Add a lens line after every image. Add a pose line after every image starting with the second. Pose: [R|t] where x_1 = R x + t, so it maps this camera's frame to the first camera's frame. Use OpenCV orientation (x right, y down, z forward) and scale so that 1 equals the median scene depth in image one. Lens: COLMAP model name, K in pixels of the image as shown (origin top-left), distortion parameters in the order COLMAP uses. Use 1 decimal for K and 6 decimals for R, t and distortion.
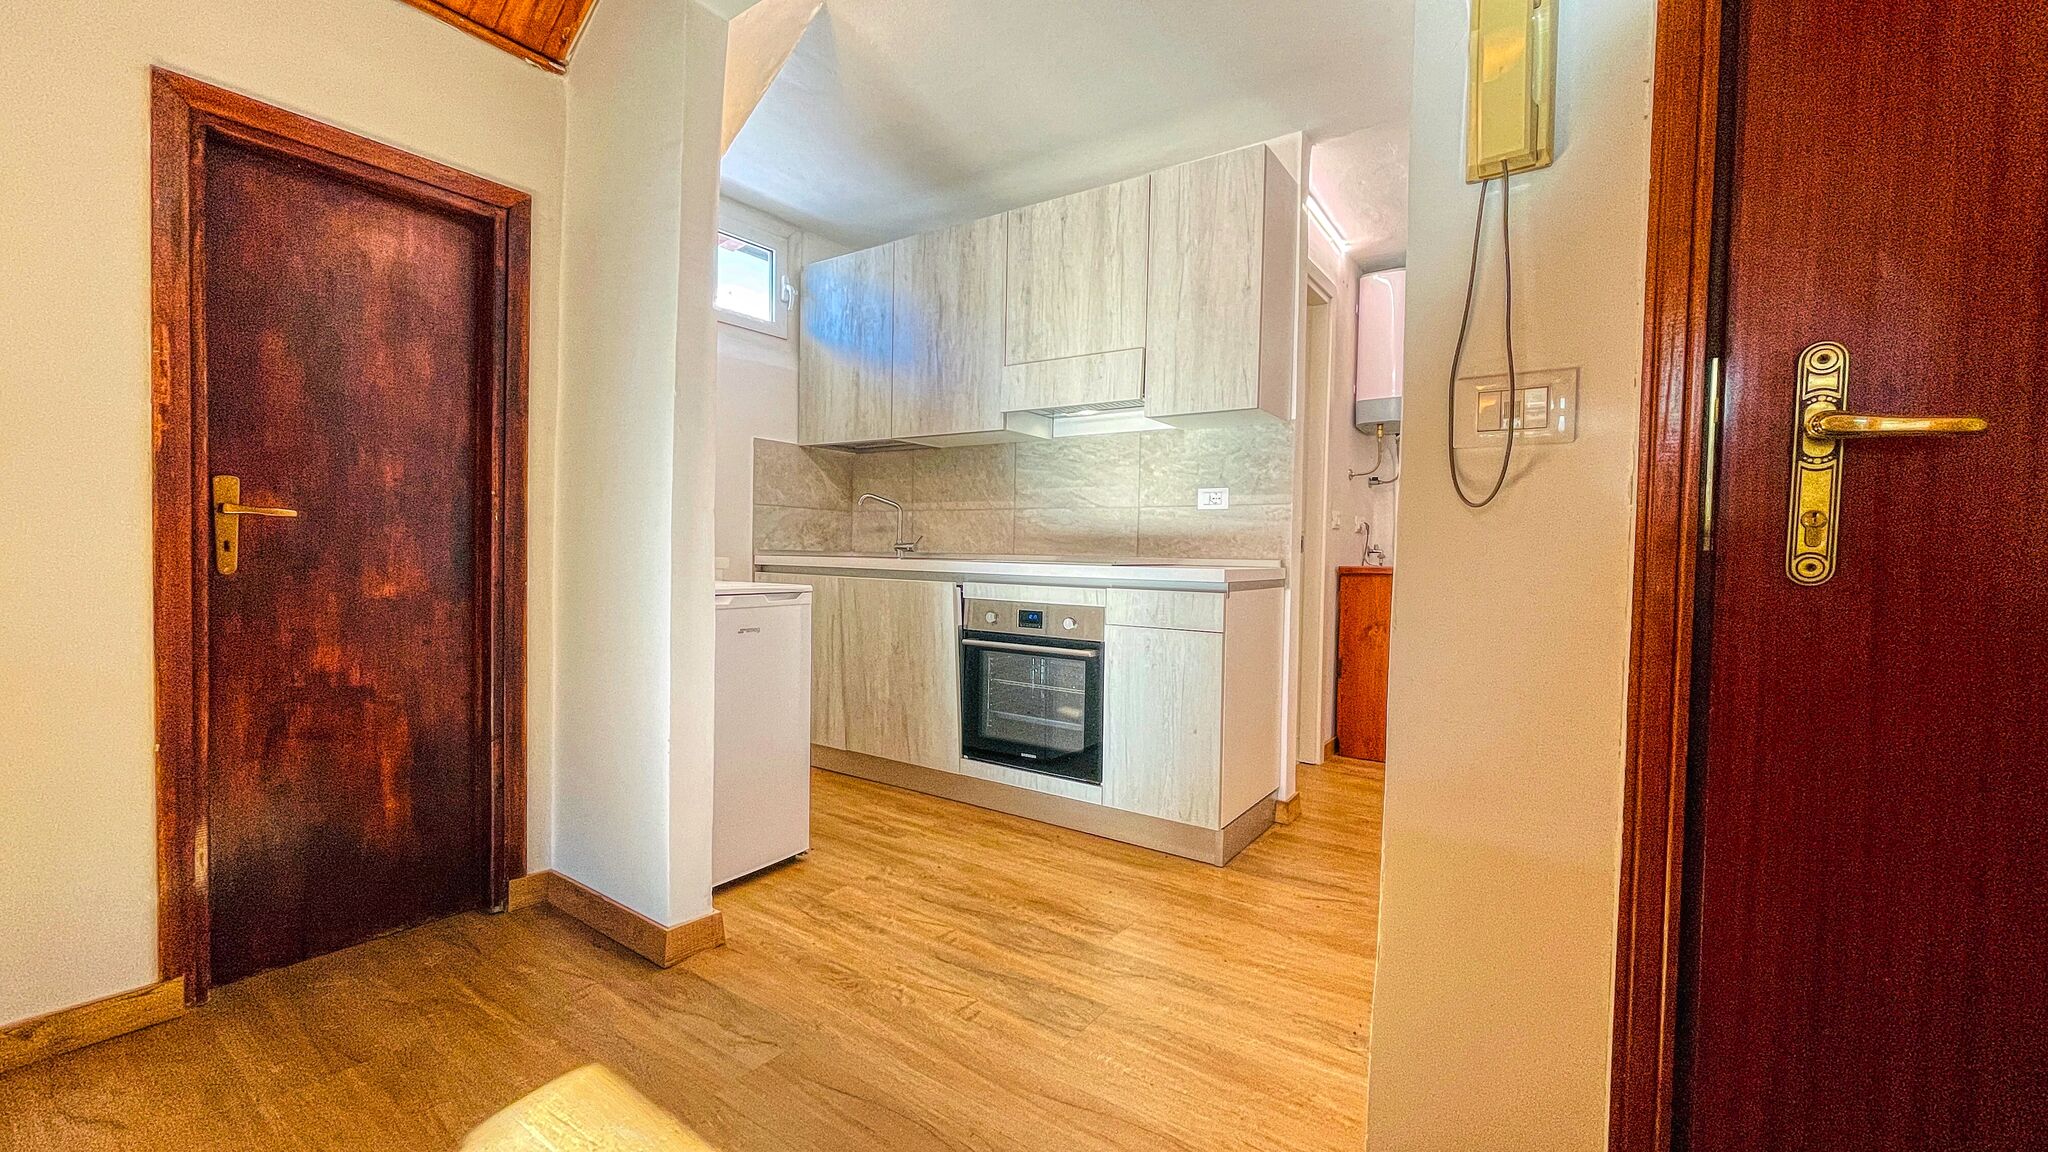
lens RADIAL K [[827.7, 0, 1018.0], [0, 827.7, 577.3], [0, 0, 1]] dist [0.000639, 0.000743]
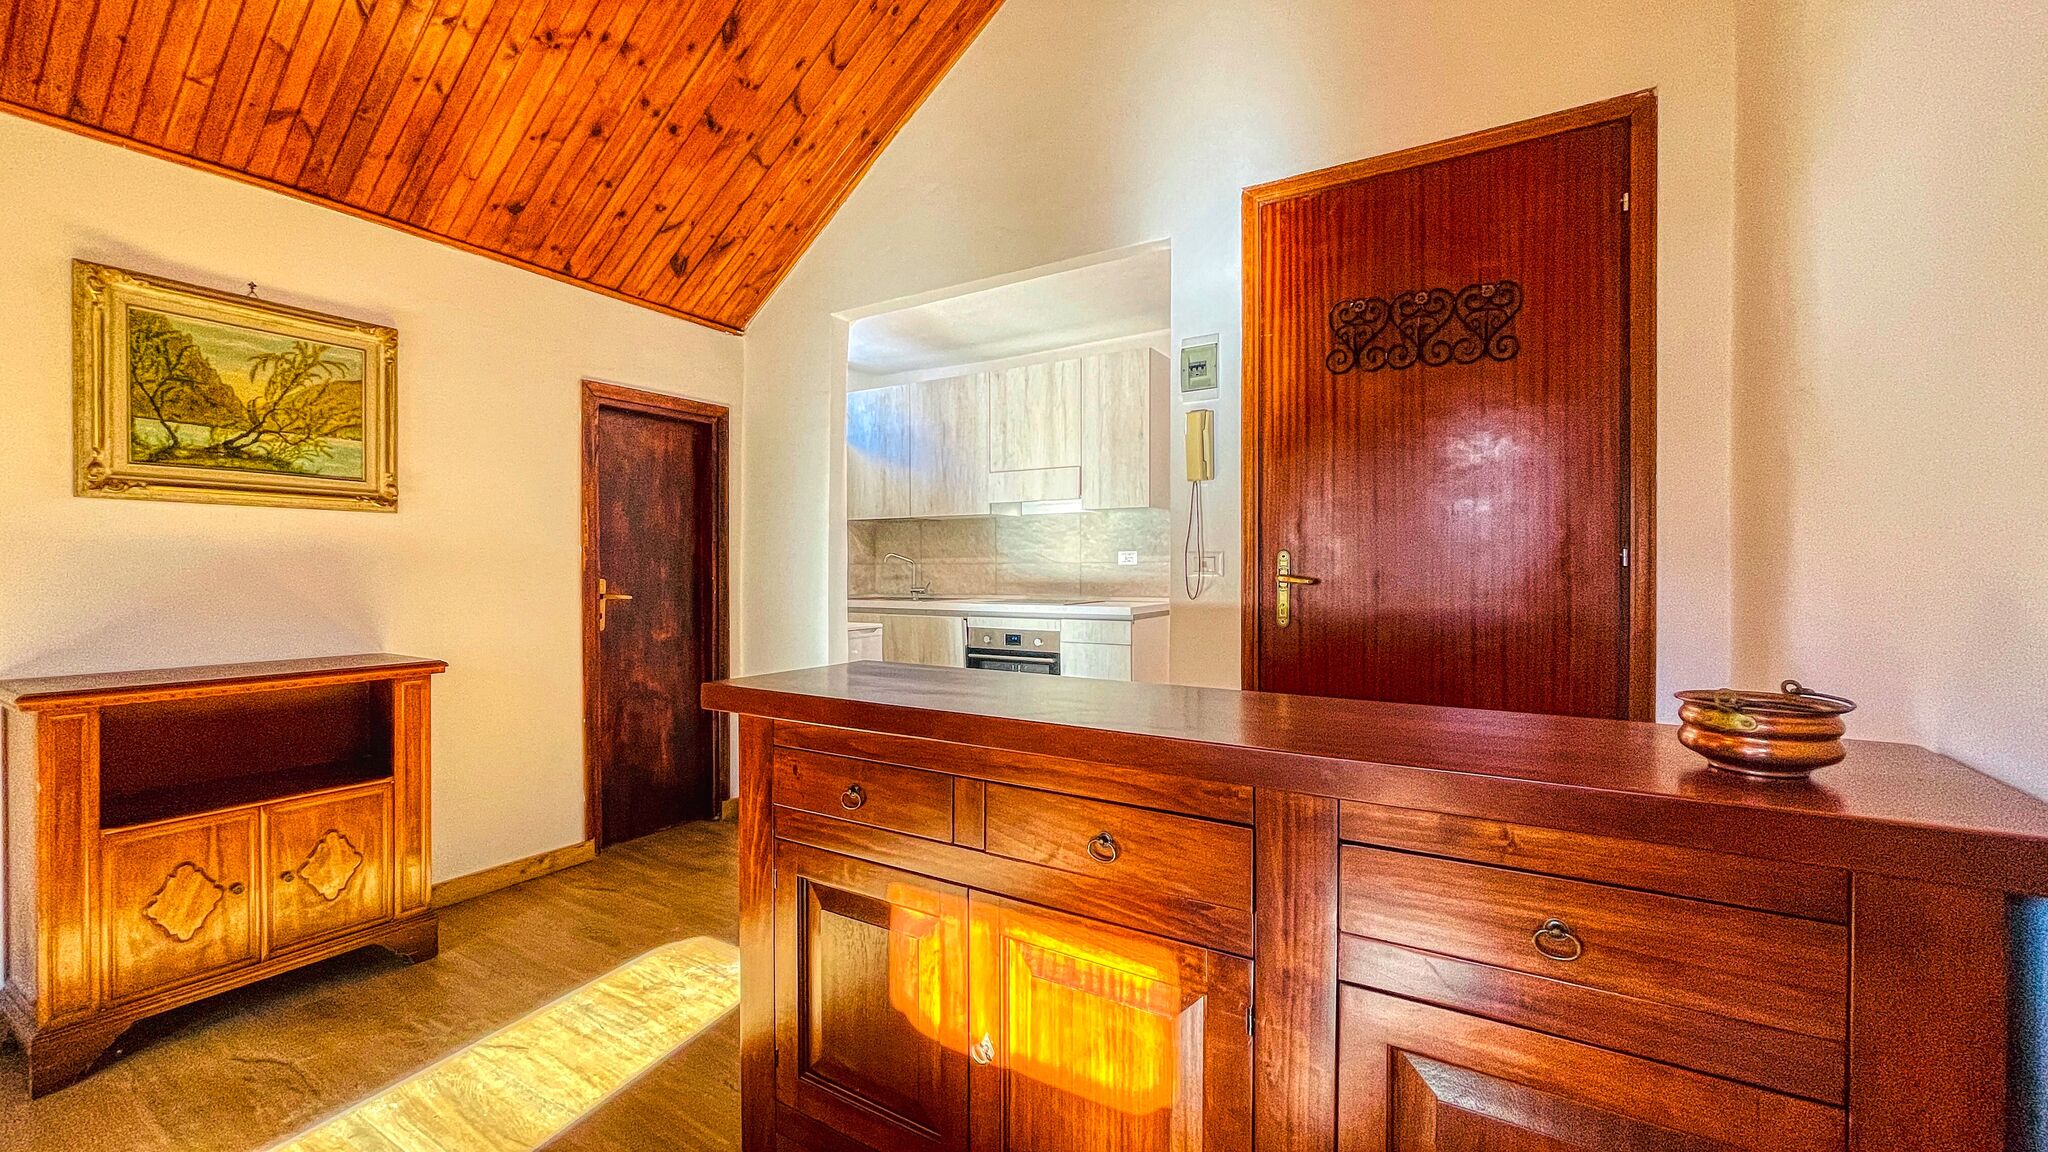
lens RADIAL K [[827.7, 0, 1019.9], [0, 827.7, 574.1], [0, 0, 1]] dist [0.000639, 0.000743]
pose [[0.997794, -0.025036, 0.061480, -0.066111], [0.026333, 0.999445, -0.020382, -0.042363], [-0.060936, 0.021956, 0.997900, -0.576264]]
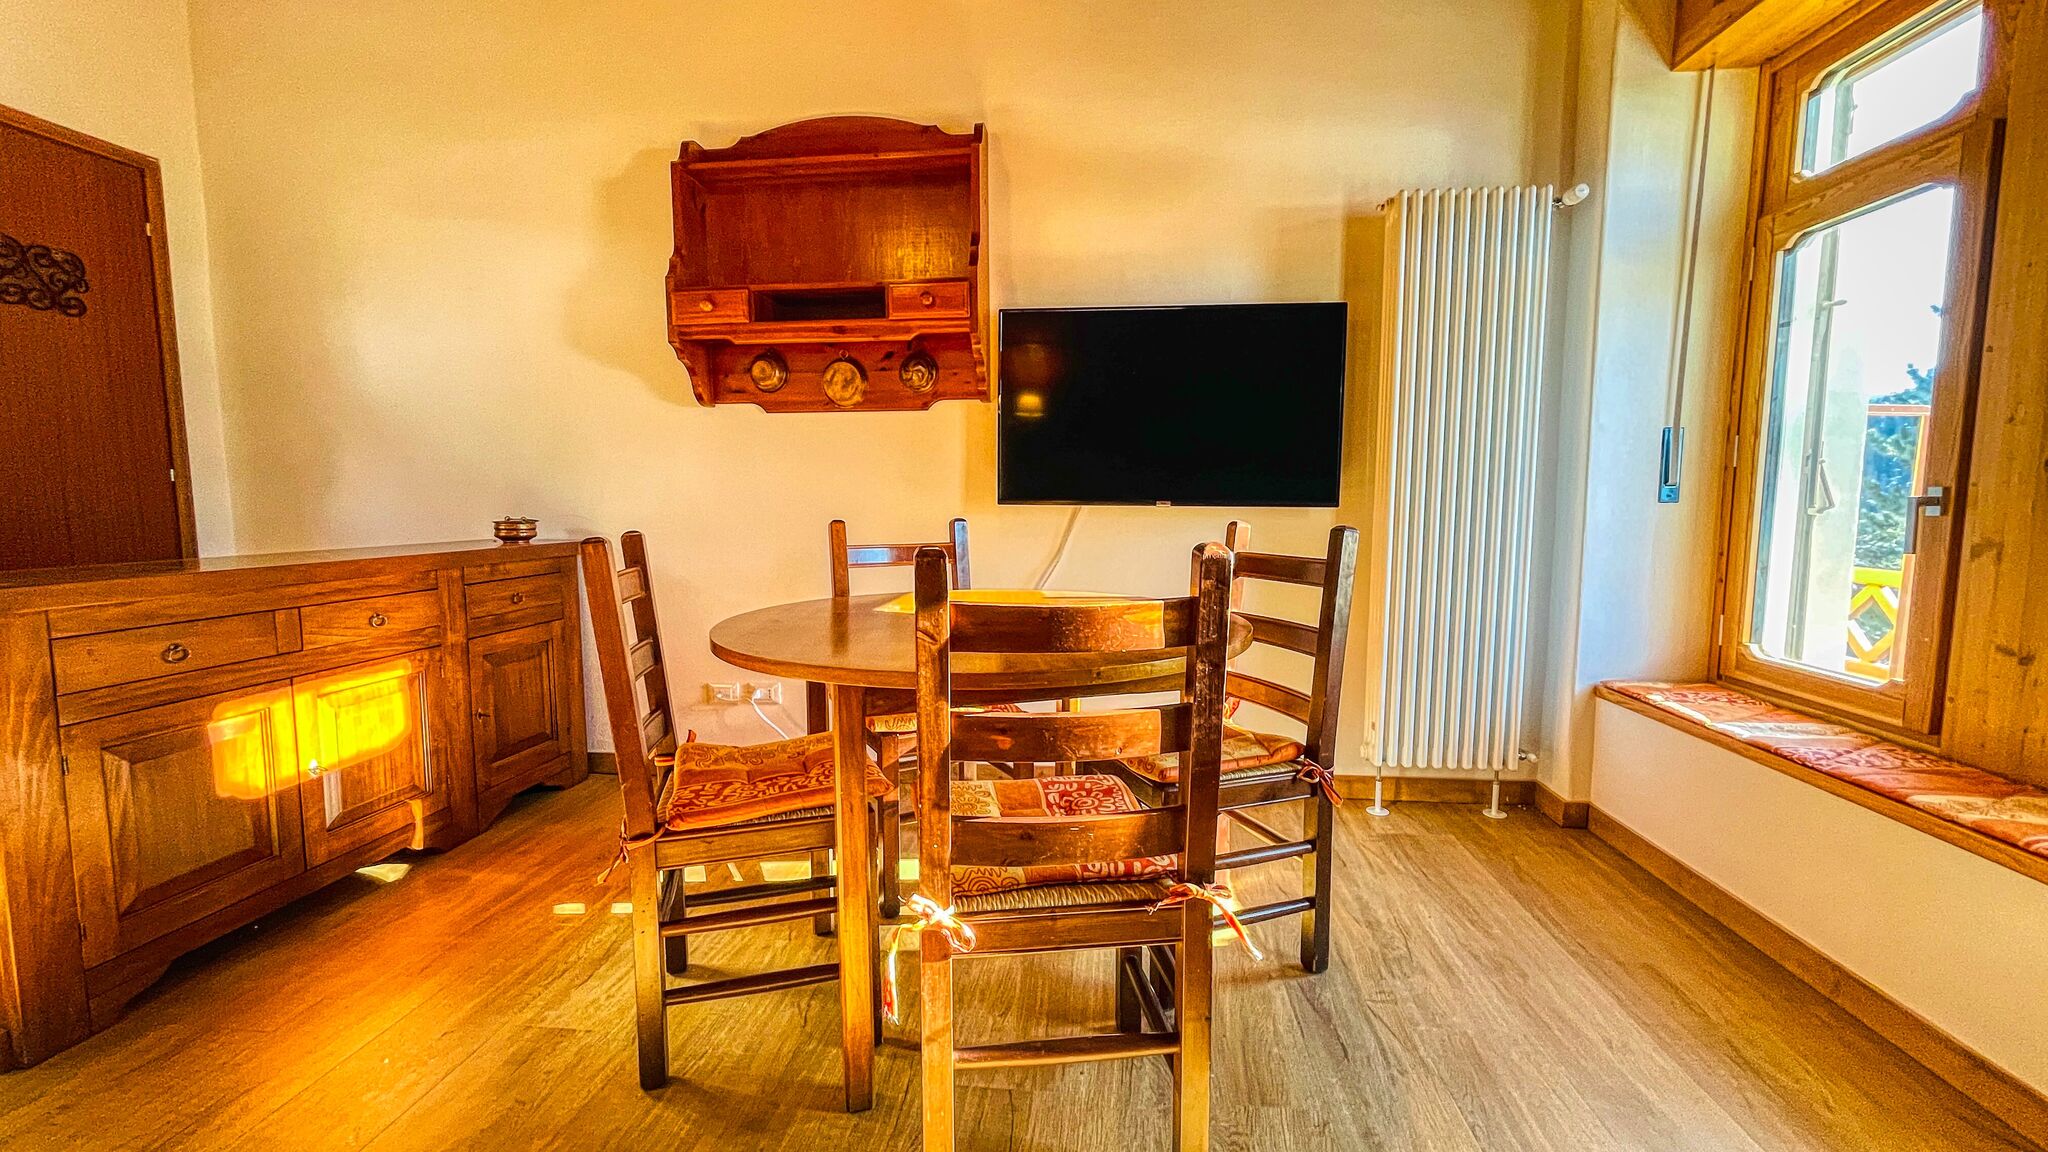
lens RADIAL K [[827.7, 0, 1016.7], [0, 827.7, 574.2], [0, 0, 1]] dist [0.000639, 0.000743]
pose [[-0.473678, -0.105161, 0.874397, -0.972917], [0.016547, 0.991607, 0.128222, -0.050772], [-0.880543, 0.075204, -0.467962, -0.341625]]
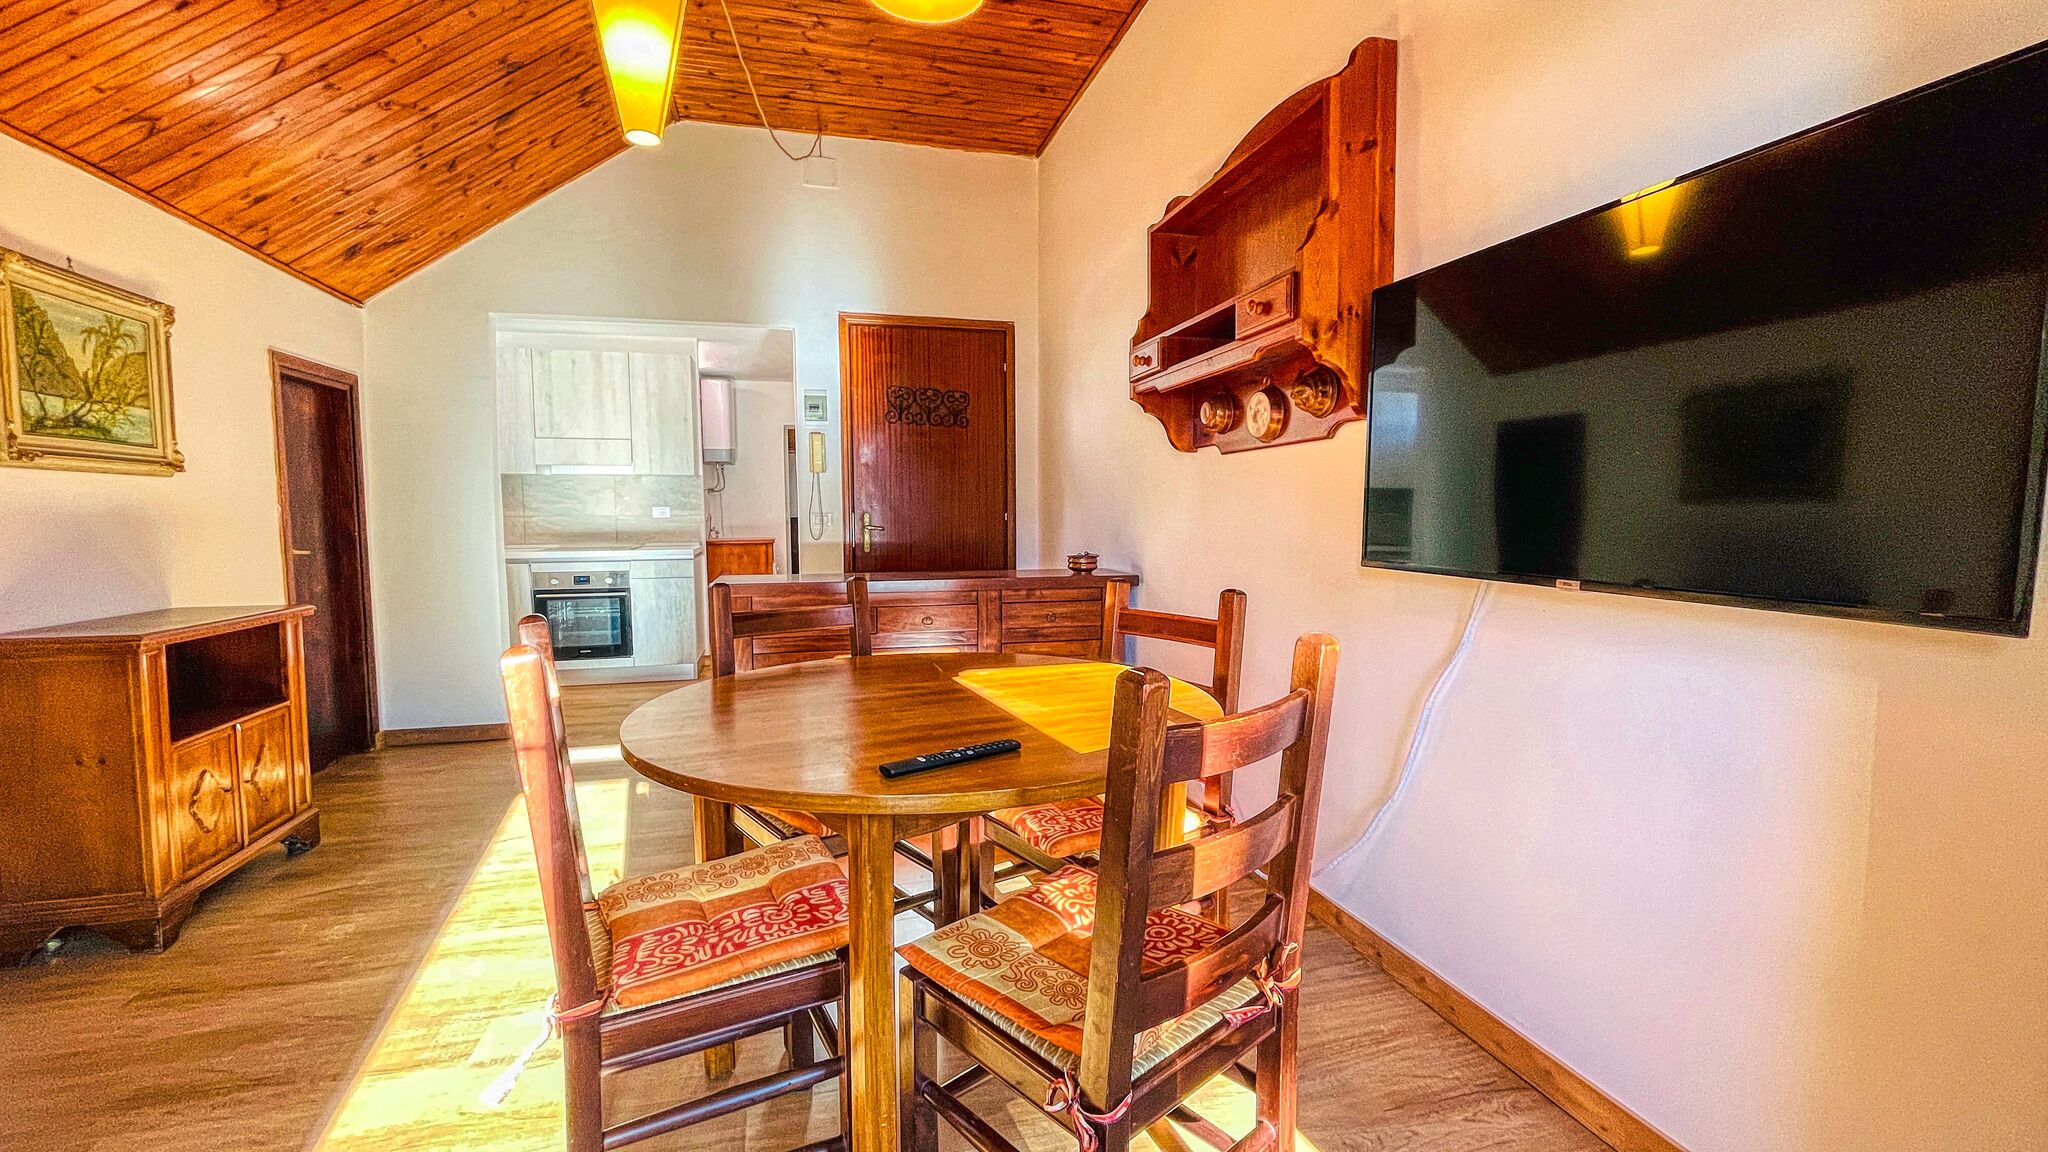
lens RADIAL K [[827.7, 0, 1016.0], [0, 827.7, 573.3], [0, 0, 1]] dist [0.000639, 0.000743]
pose [[0.644007, -0.080499, 0.760773, -0.806720], [0.039907, 0.996630, 0.071673, -0.063369], [-0.763978, -0.015798, 0.645049, -1.020234]]
